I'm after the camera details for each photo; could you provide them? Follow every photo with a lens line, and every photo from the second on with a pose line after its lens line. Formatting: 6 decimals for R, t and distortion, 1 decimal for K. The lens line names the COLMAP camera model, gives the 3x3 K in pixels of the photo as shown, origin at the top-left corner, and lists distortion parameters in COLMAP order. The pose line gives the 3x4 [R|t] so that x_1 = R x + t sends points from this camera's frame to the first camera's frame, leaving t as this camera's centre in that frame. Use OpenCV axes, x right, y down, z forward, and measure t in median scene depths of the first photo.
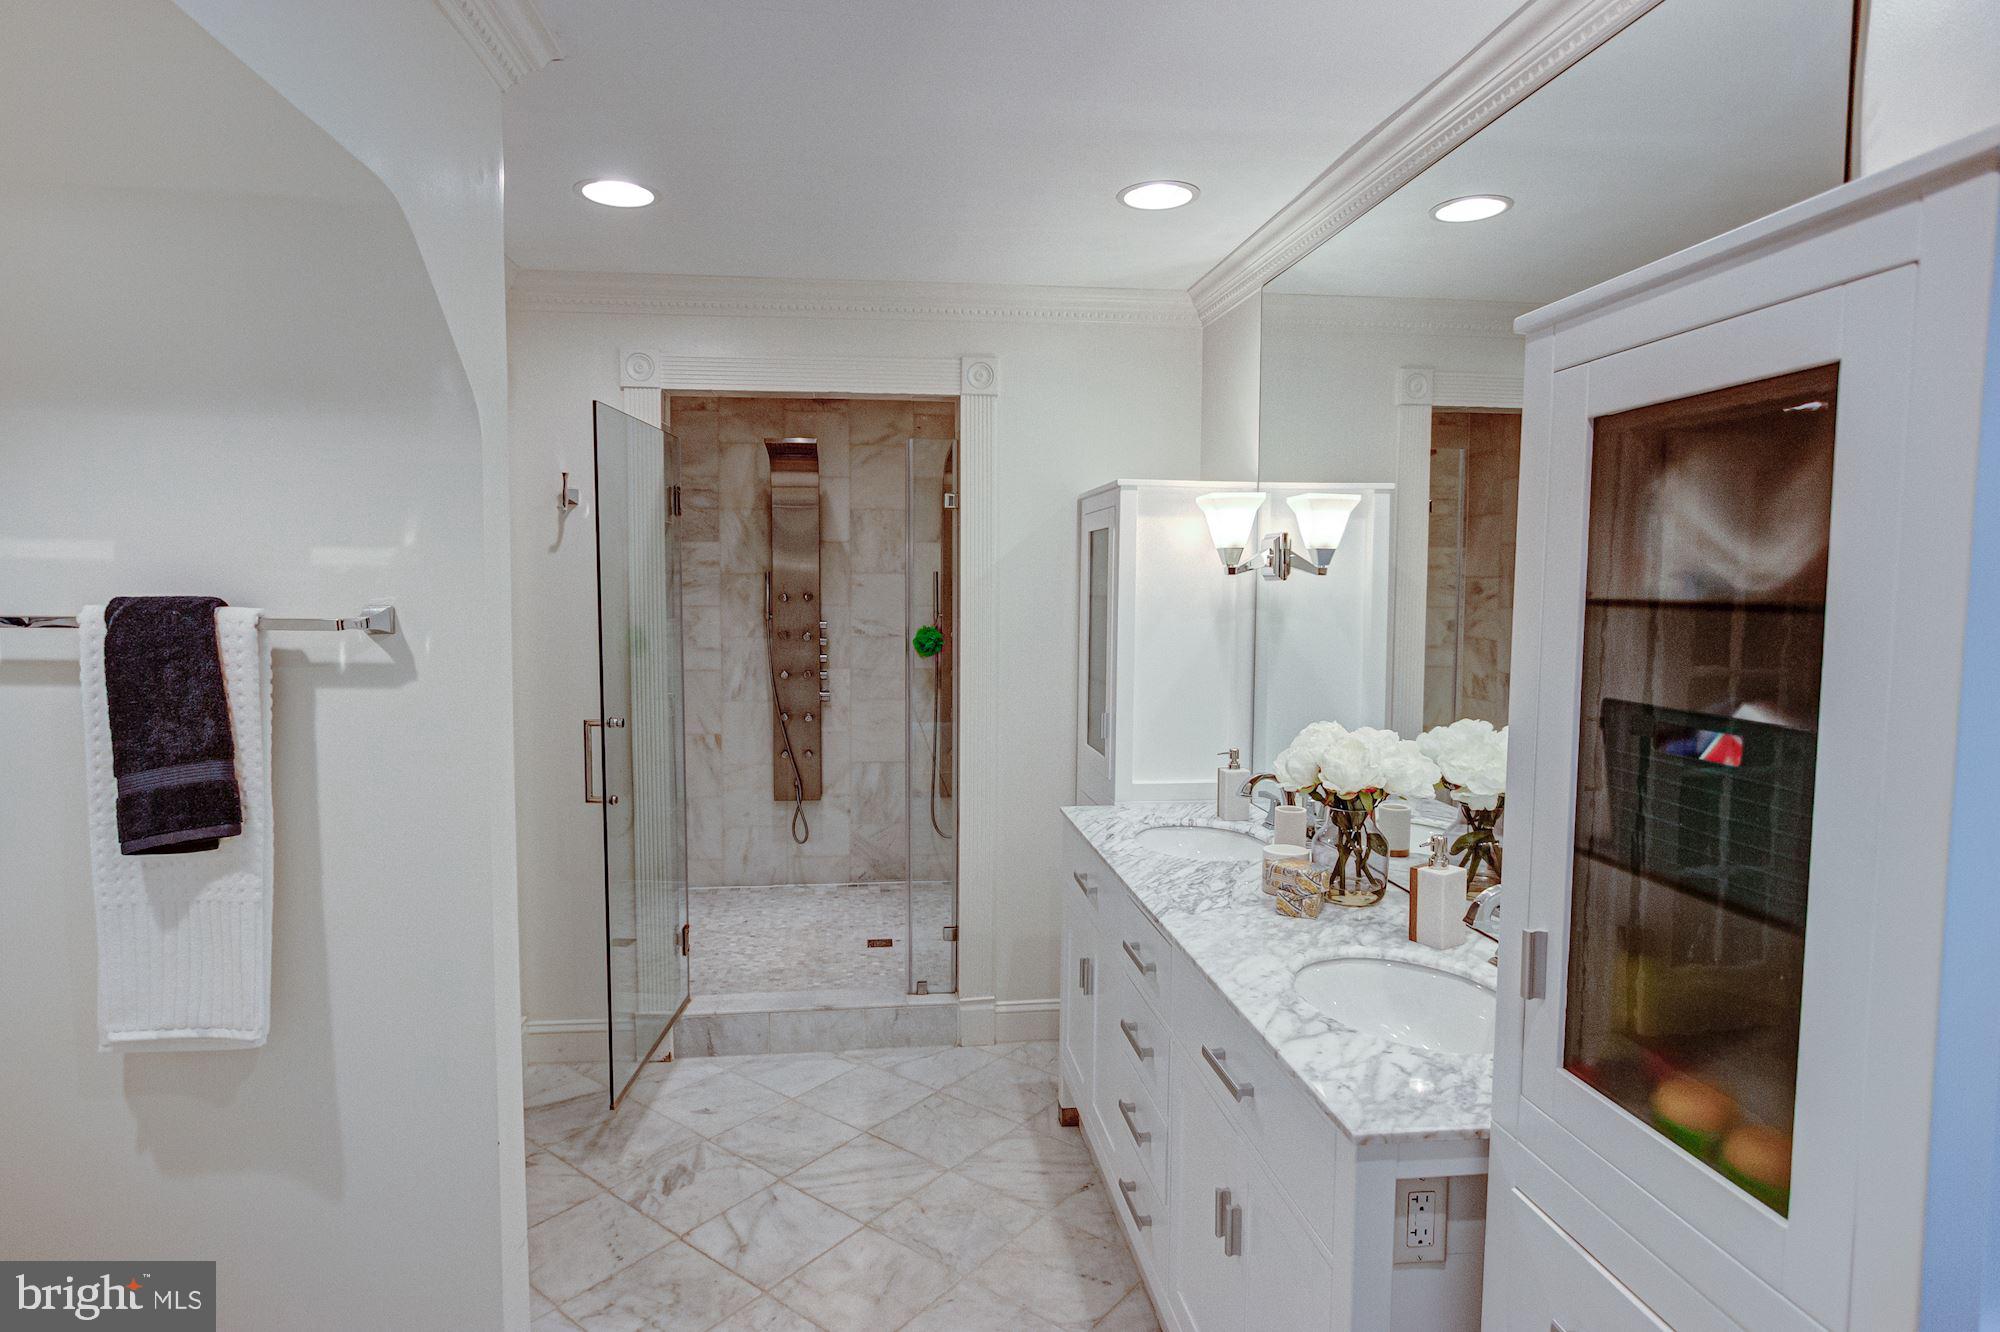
lens RADIAL K [[1106.5, 0, 996.7], [0, 1106.5, 666.9], [0, 0, 1]] dist [0.000688, 0.000695]
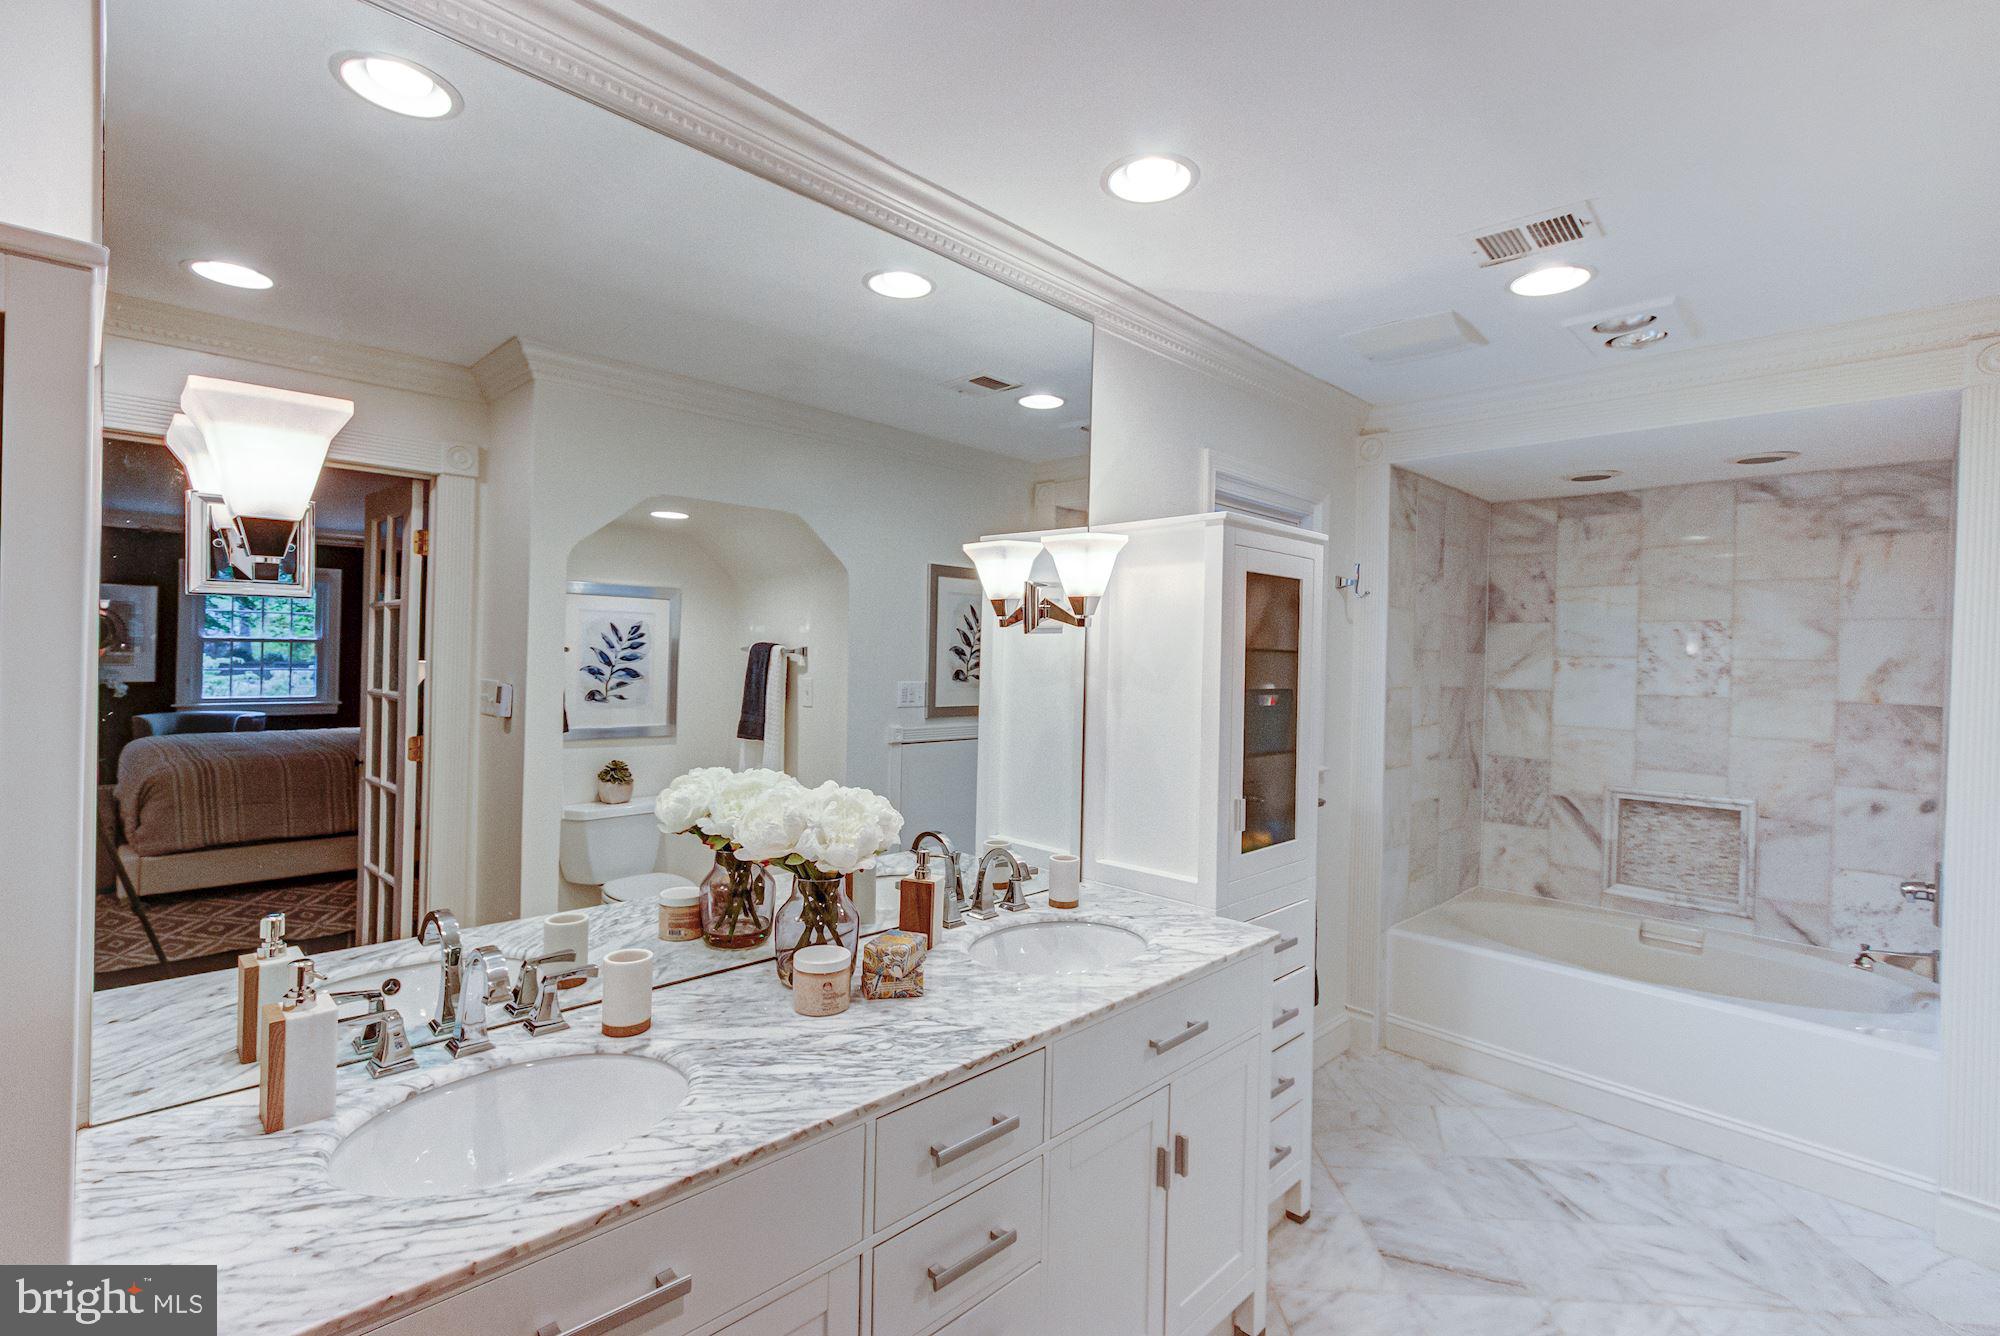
lens RADIAL K [[911.3, 0, 997.7], [0, 911.3, 662.4], [0, 0, 1]] dist [0.004438, 0.000368]
pose [[-0.616535, -0.020639, 0.787057, -0.452271], [0.036398, 0.997840, 0.054678, -0.105386], [-0.786486, 0.062358, -0.614452, 1.758529]]
